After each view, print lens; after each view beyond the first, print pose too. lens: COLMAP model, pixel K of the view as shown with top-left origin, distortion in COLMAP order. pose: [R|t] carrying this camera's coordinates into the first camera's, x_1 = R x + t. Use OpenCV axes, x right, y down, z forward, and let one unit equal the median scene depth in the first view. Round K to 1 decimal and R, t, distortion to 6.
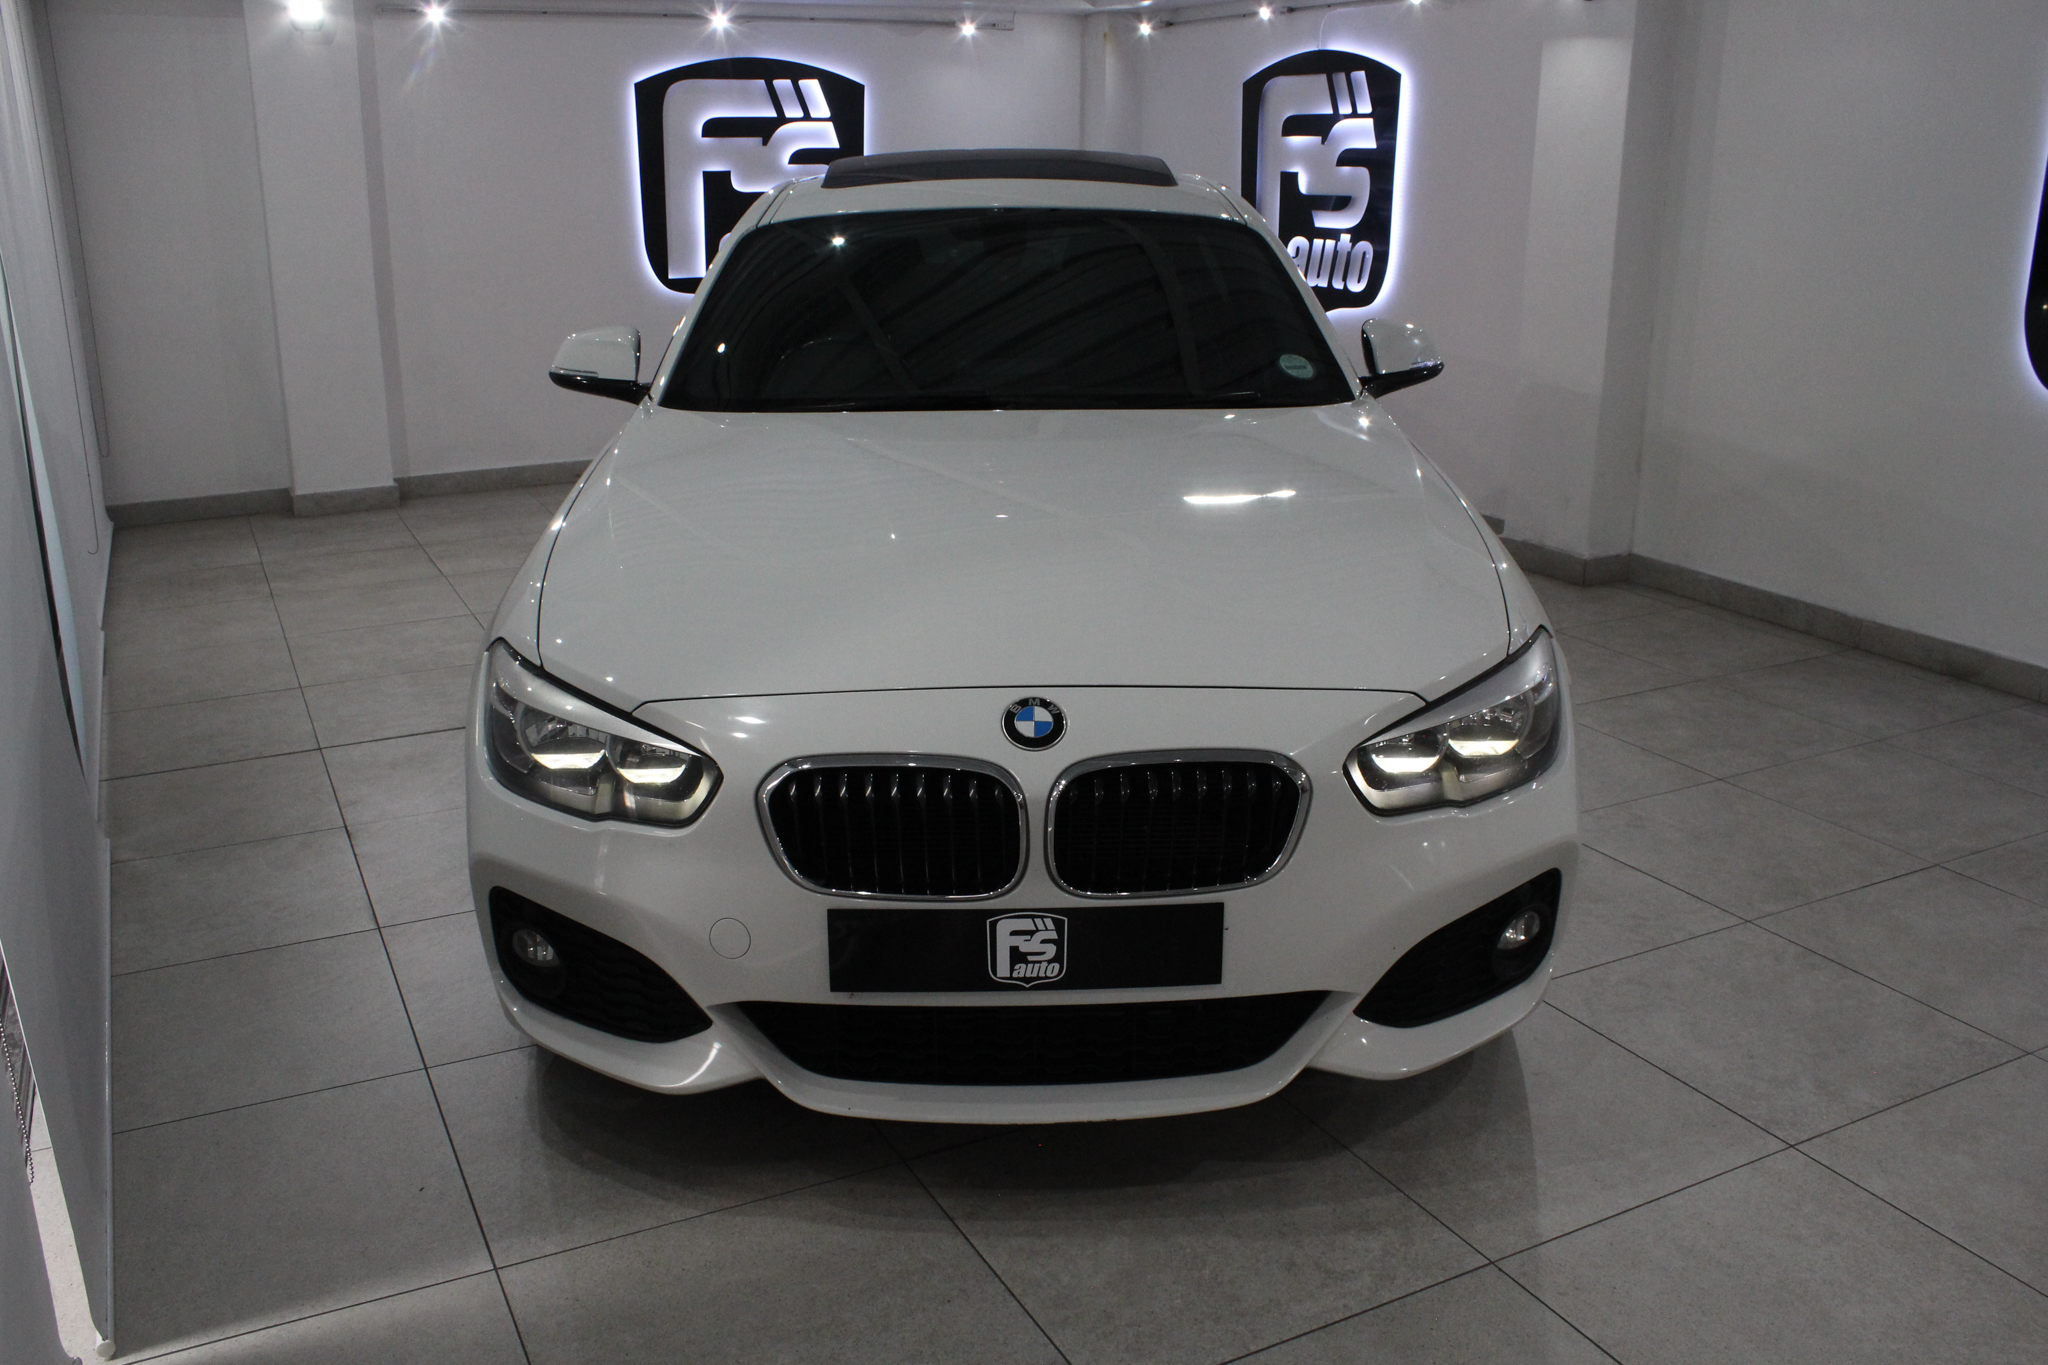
lens RADIAL K [[1717.7, 0, 1024.0], [0, 1717.7, 682.5], [0, 0, 1]] dist [-0.176157, 0.158843]
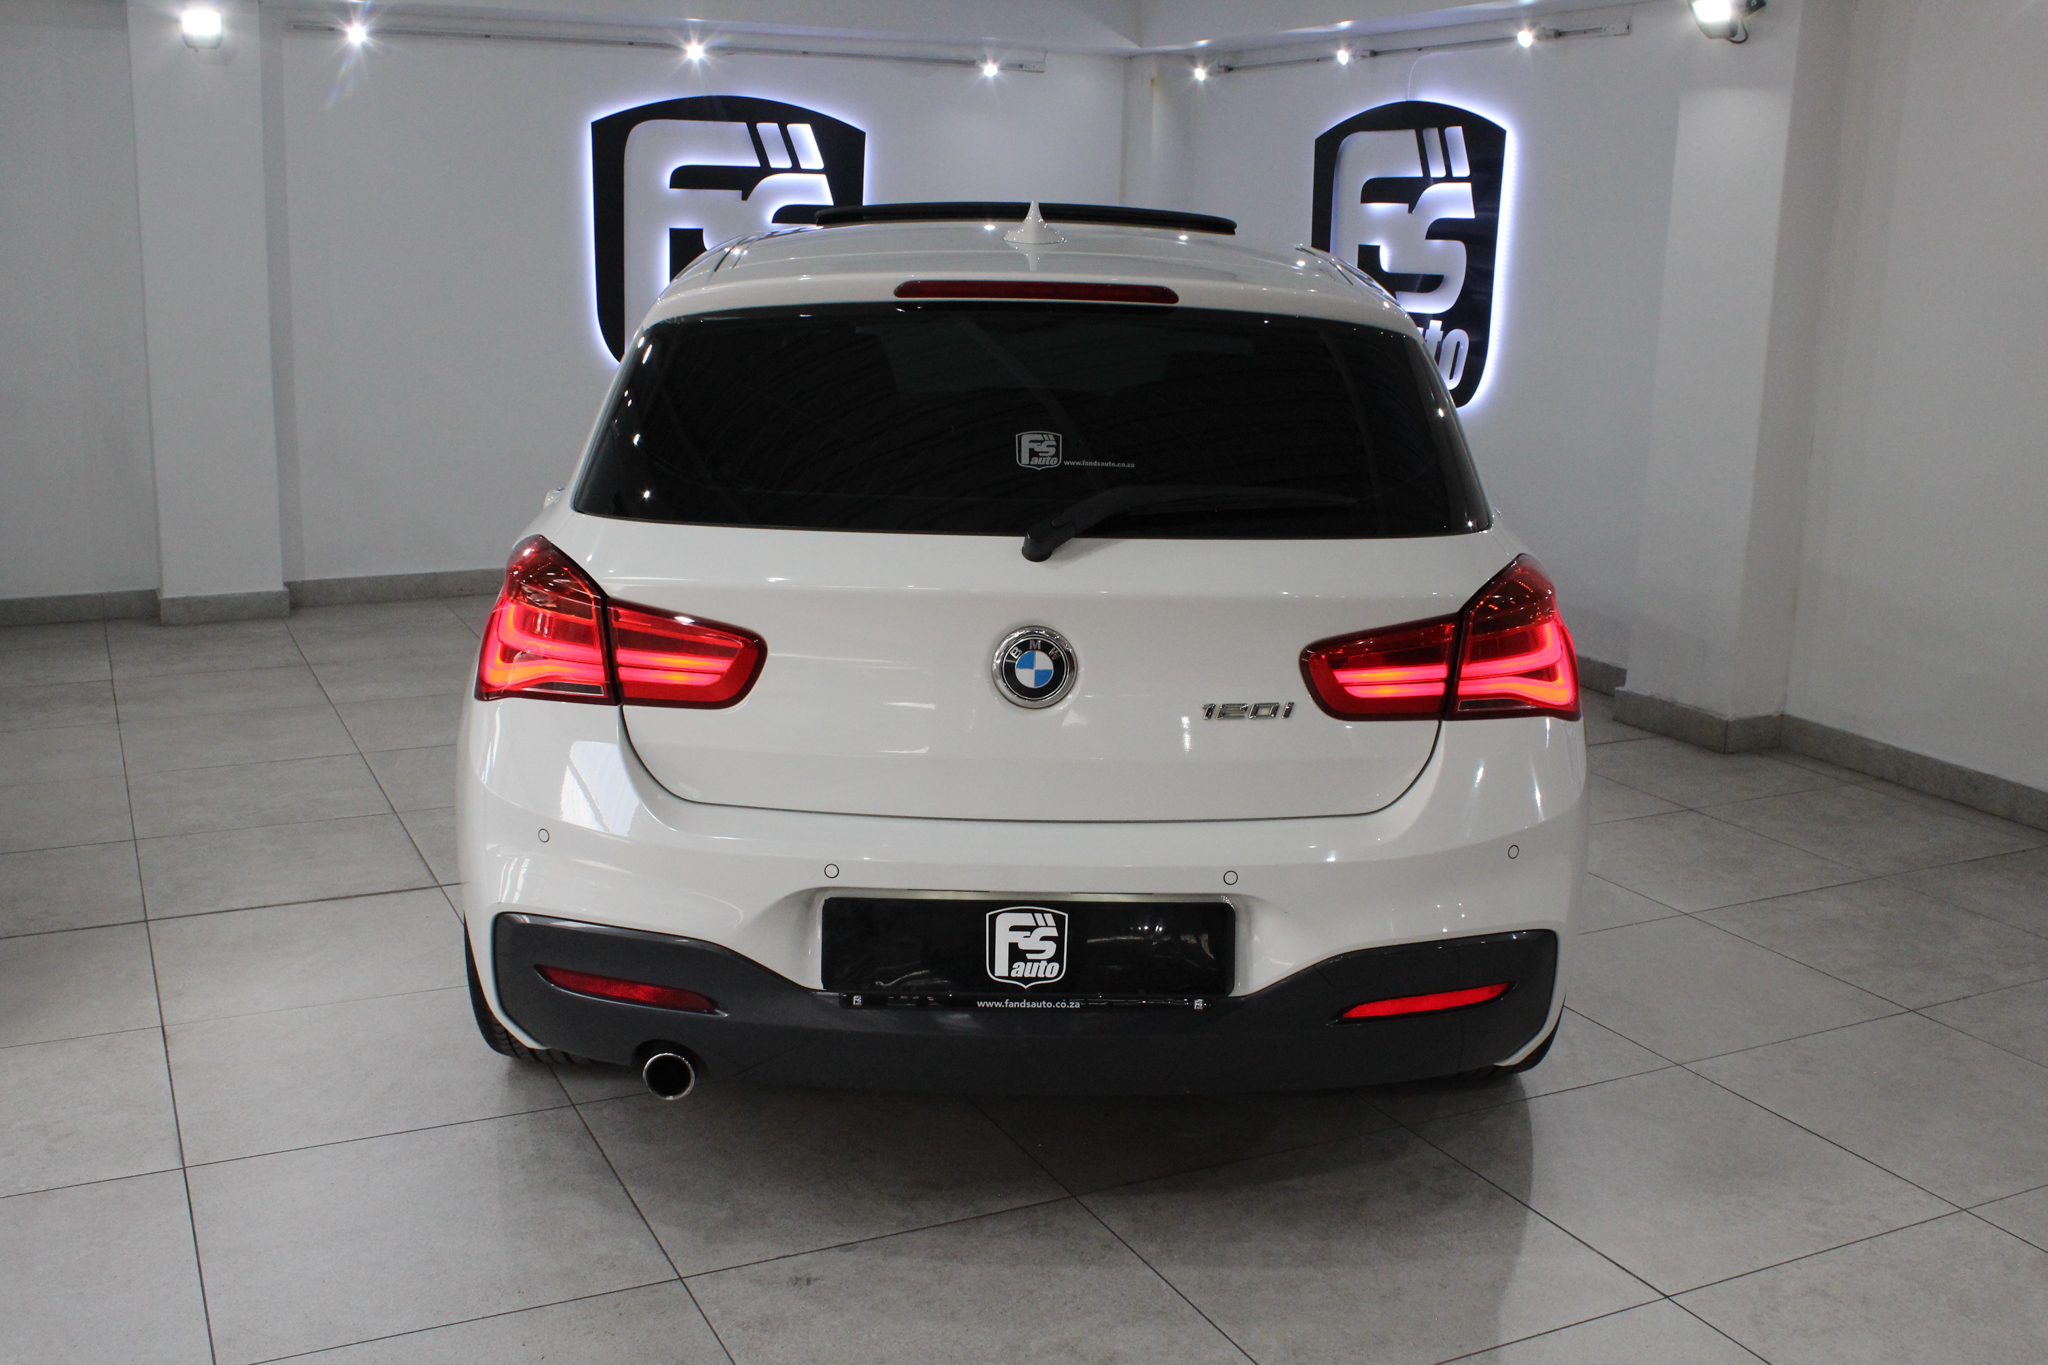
lens RADIAL K [[1988.7, 0, 1024.0], [0, 1988.7, 682.5], [0, 0, 1]] dist [-0.155574, 0.160986]
pose [[0.999602, 0.025551, -0.011919, 0.003719], [-0.026380, 0.996790, -0.075590, -0.009090], [0.009949, 0.075875, 0.997068, 0.045101]]
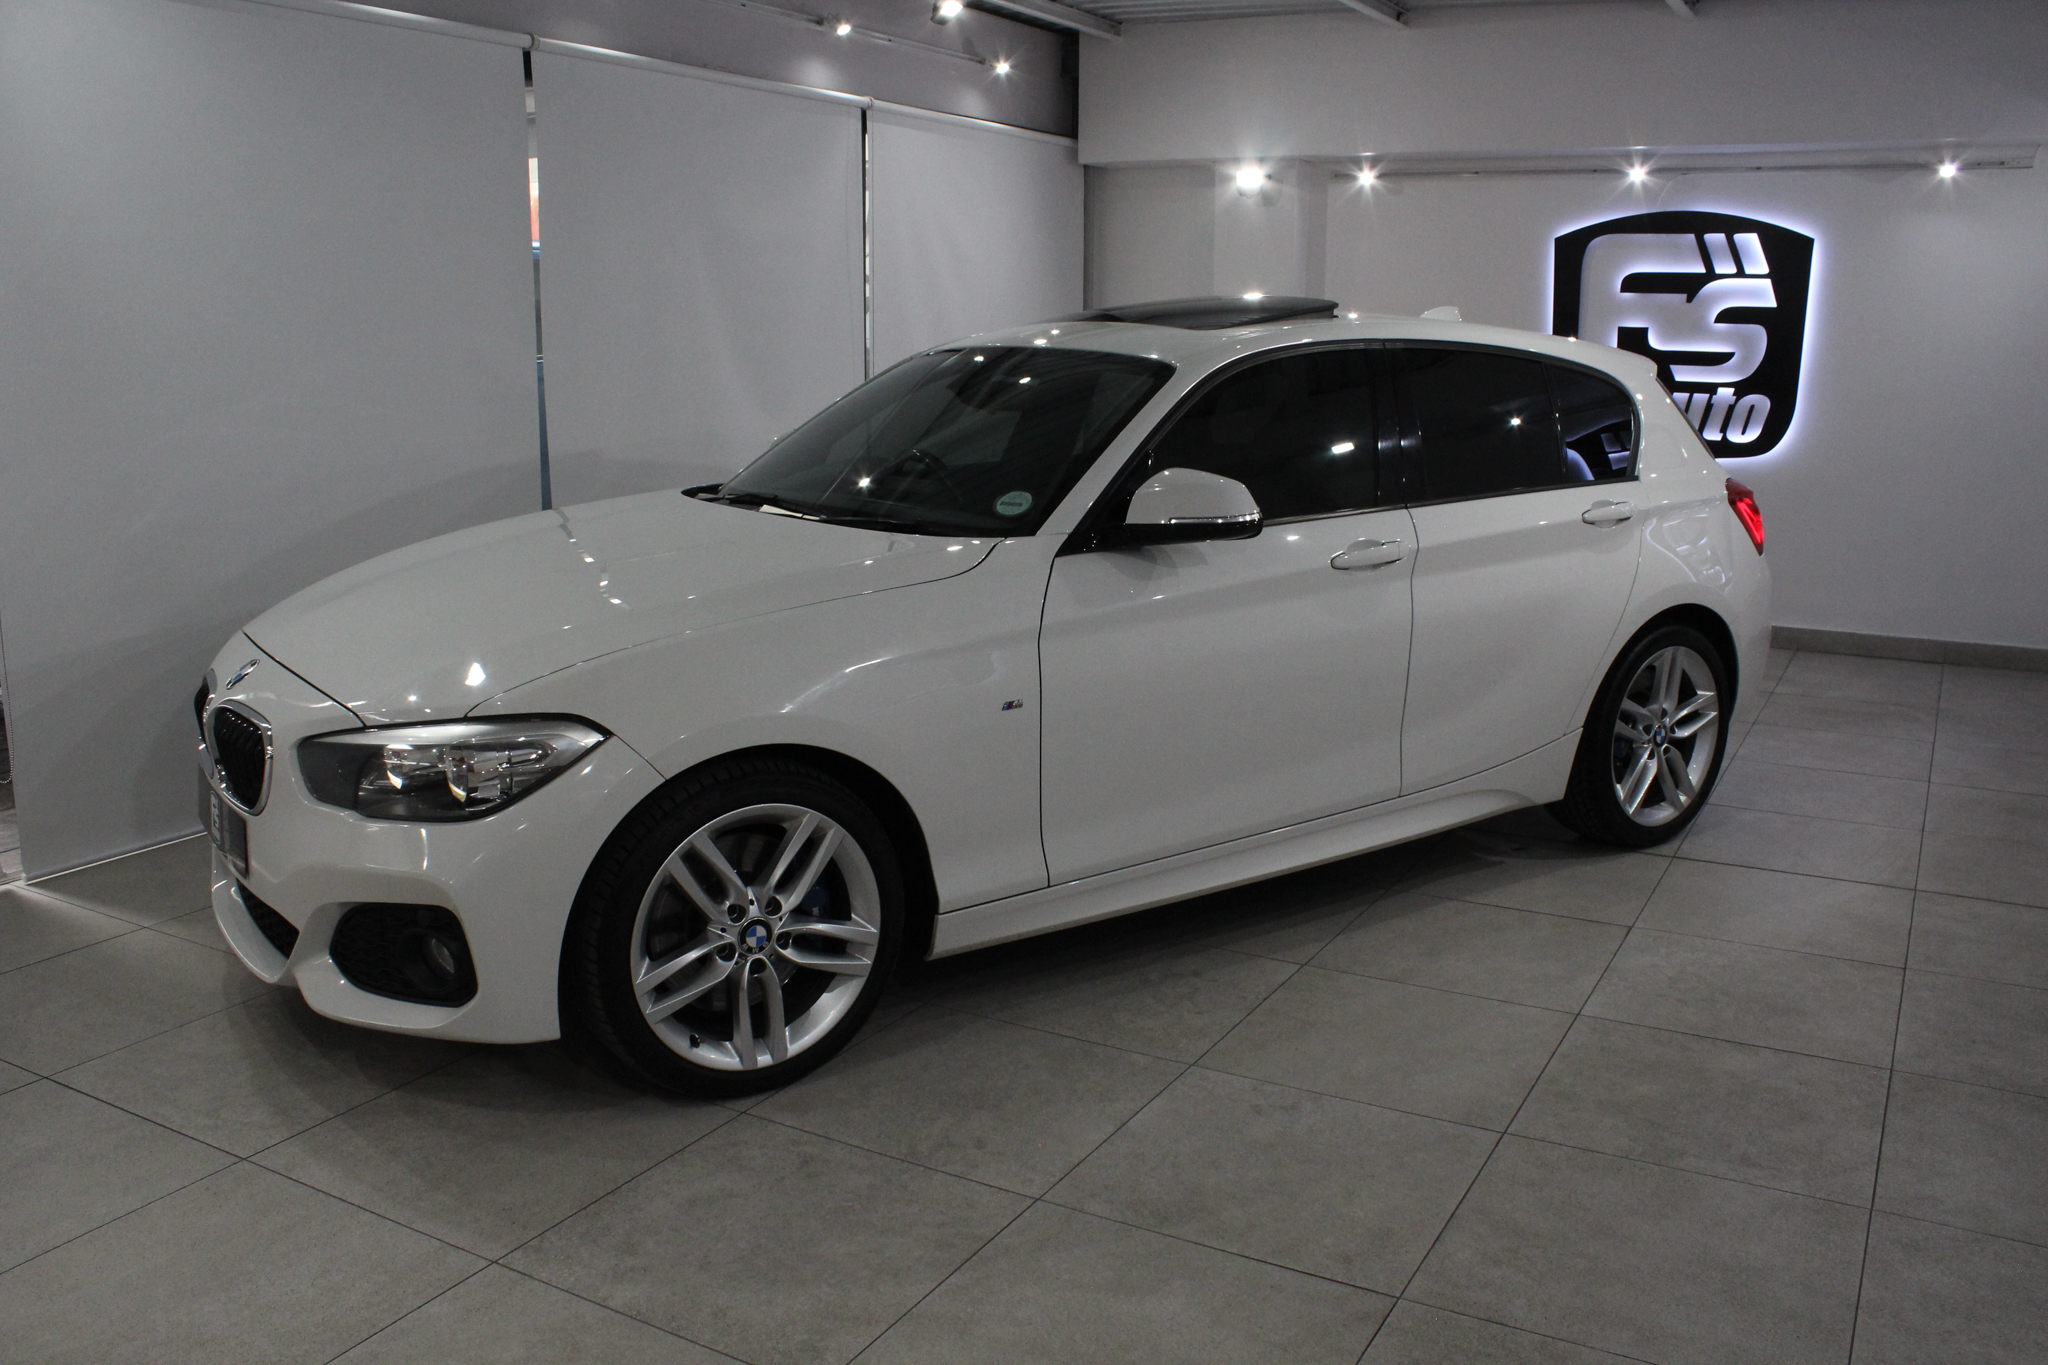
lens RADIAL K [[1717.7, 0, 1024.0], [0, 1717.7, 682.5], [0, 0, 1]] dist [-0.176157, 0.158843]
pose [[0.549267, 0.175663, -0.816975, 0.489542], [-0.249241, 0.967595, 0.040480, -0.061274], [0.797612, 0.181389, 0.575251, 0.217839]]
